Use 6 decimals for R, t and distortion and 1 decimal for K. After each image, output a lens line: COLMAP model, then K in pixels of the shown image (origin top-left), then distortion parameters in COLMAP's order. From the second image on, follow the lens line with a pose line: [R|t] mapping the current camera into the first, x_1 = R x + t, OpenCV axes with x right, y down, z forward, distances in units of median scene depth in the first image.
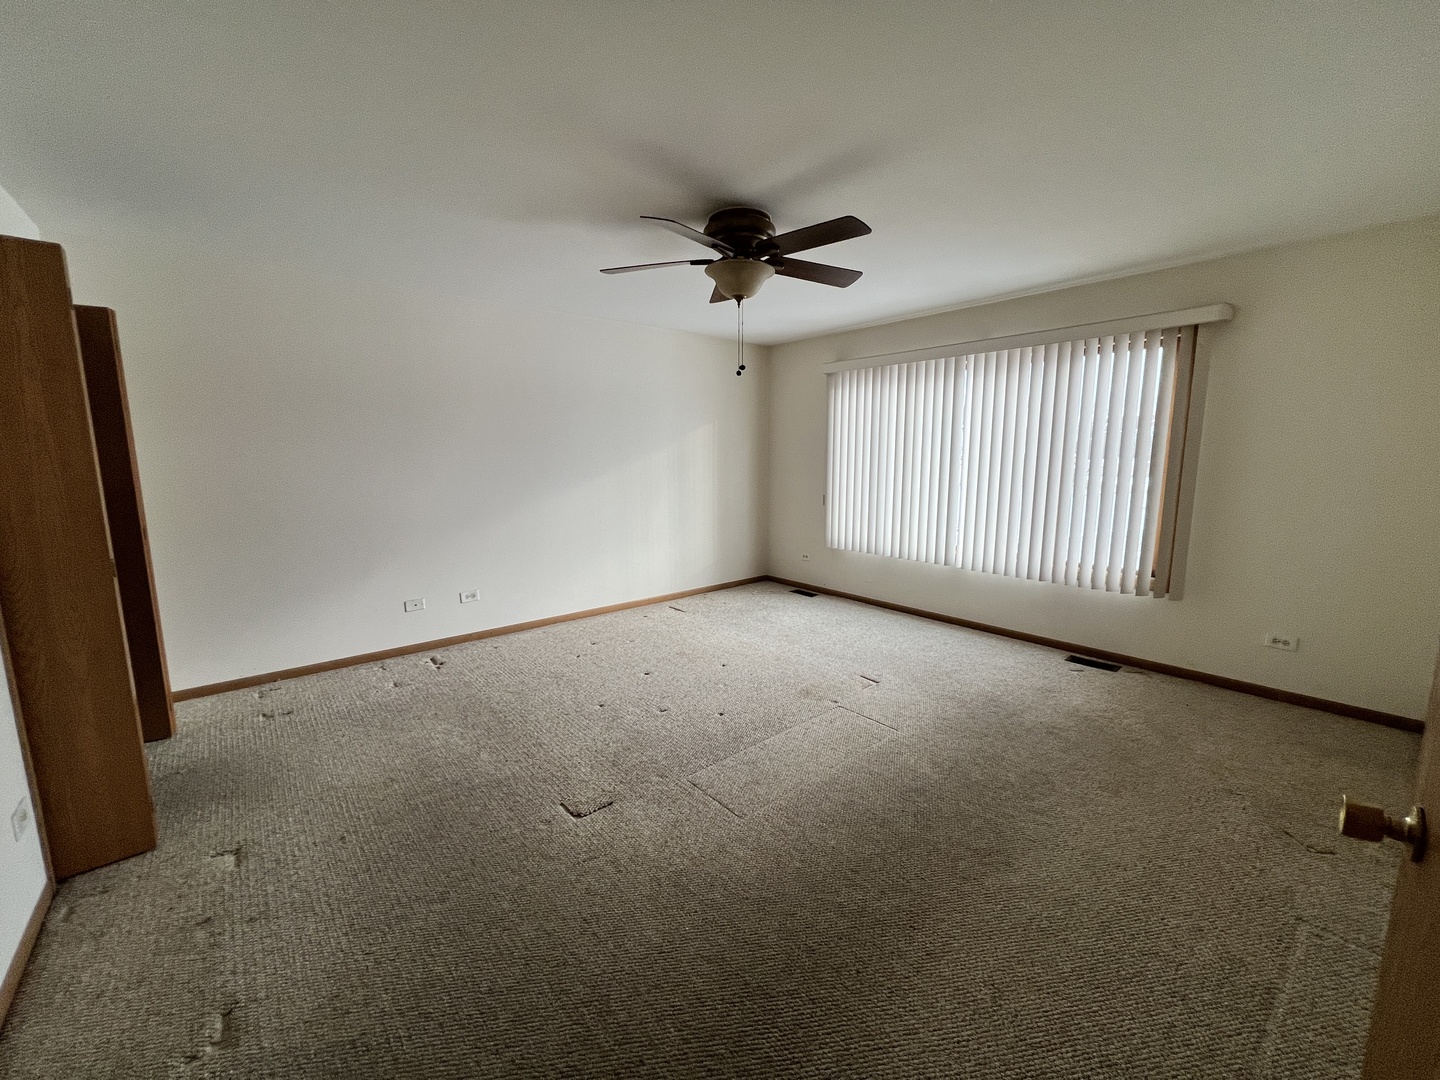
lens RADIAL K [[574.0, 0, 716.4], [0, 574.0, 537.1], [0, 0, 1]] dist [-0.000239, -0.000280]
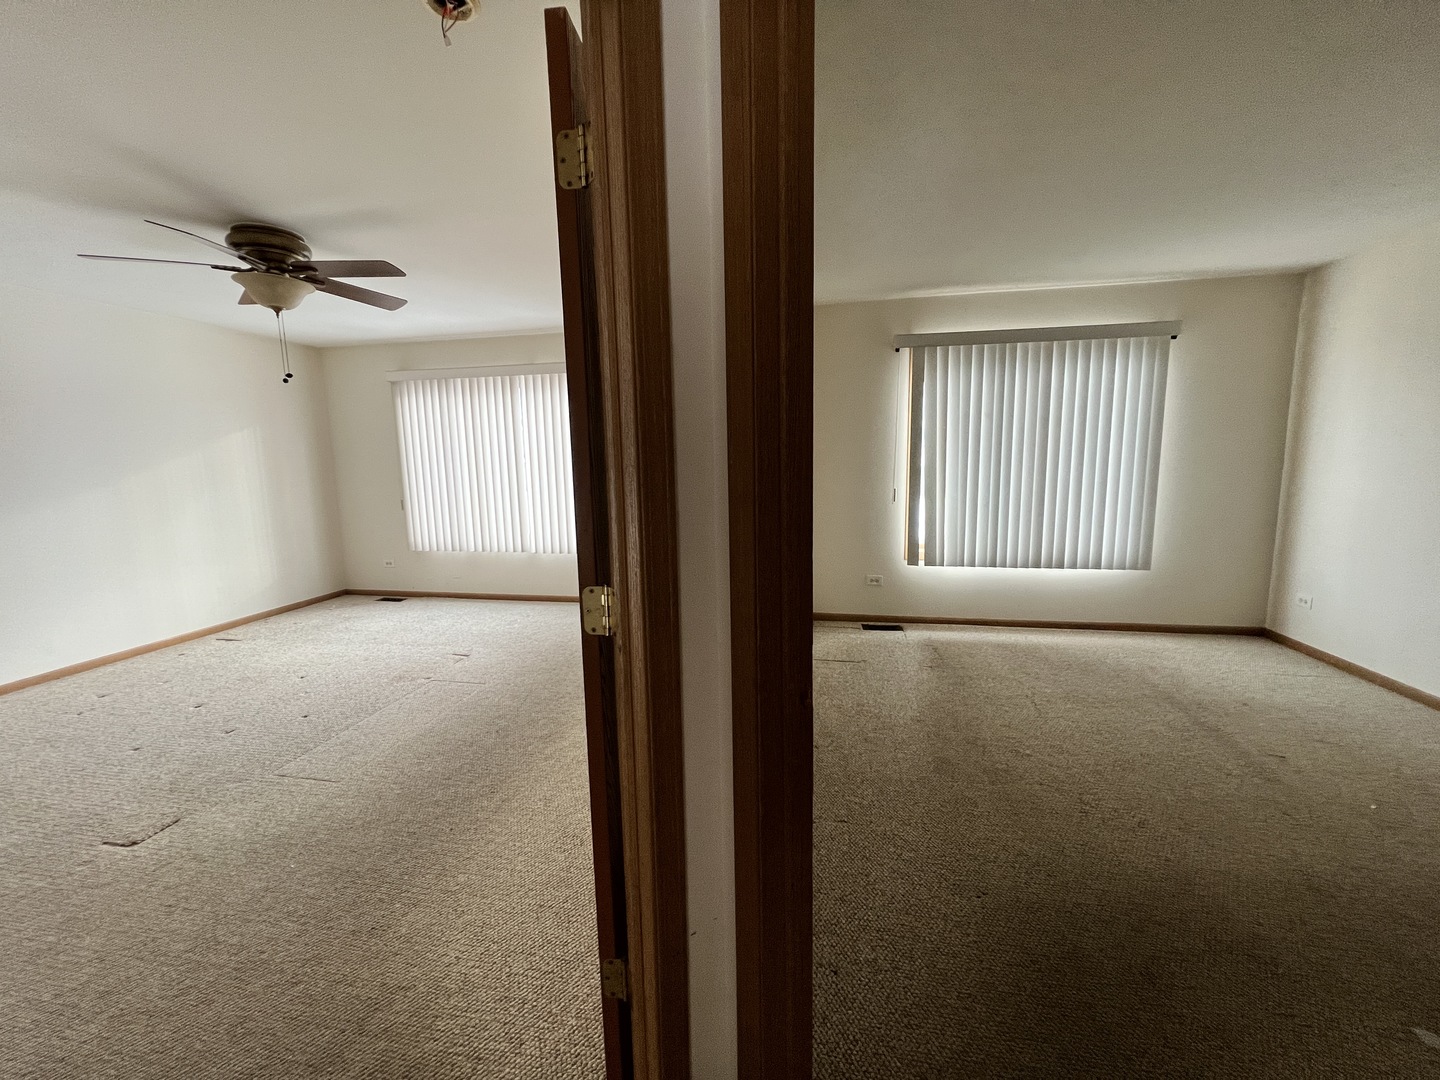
lens RADIAL K [[574.0, 0, 716.4], [0, 574.0, 537.1], [0, 0, 1]] dist [-0.000239, -0.000280]
pose [[0.782094, -0.098813, 0.615276, -0.014604], [0.107500, 0.993940, 0.022981, 0.044716], [-0.613818, 0.048169, 0.787977, -0.227039]]
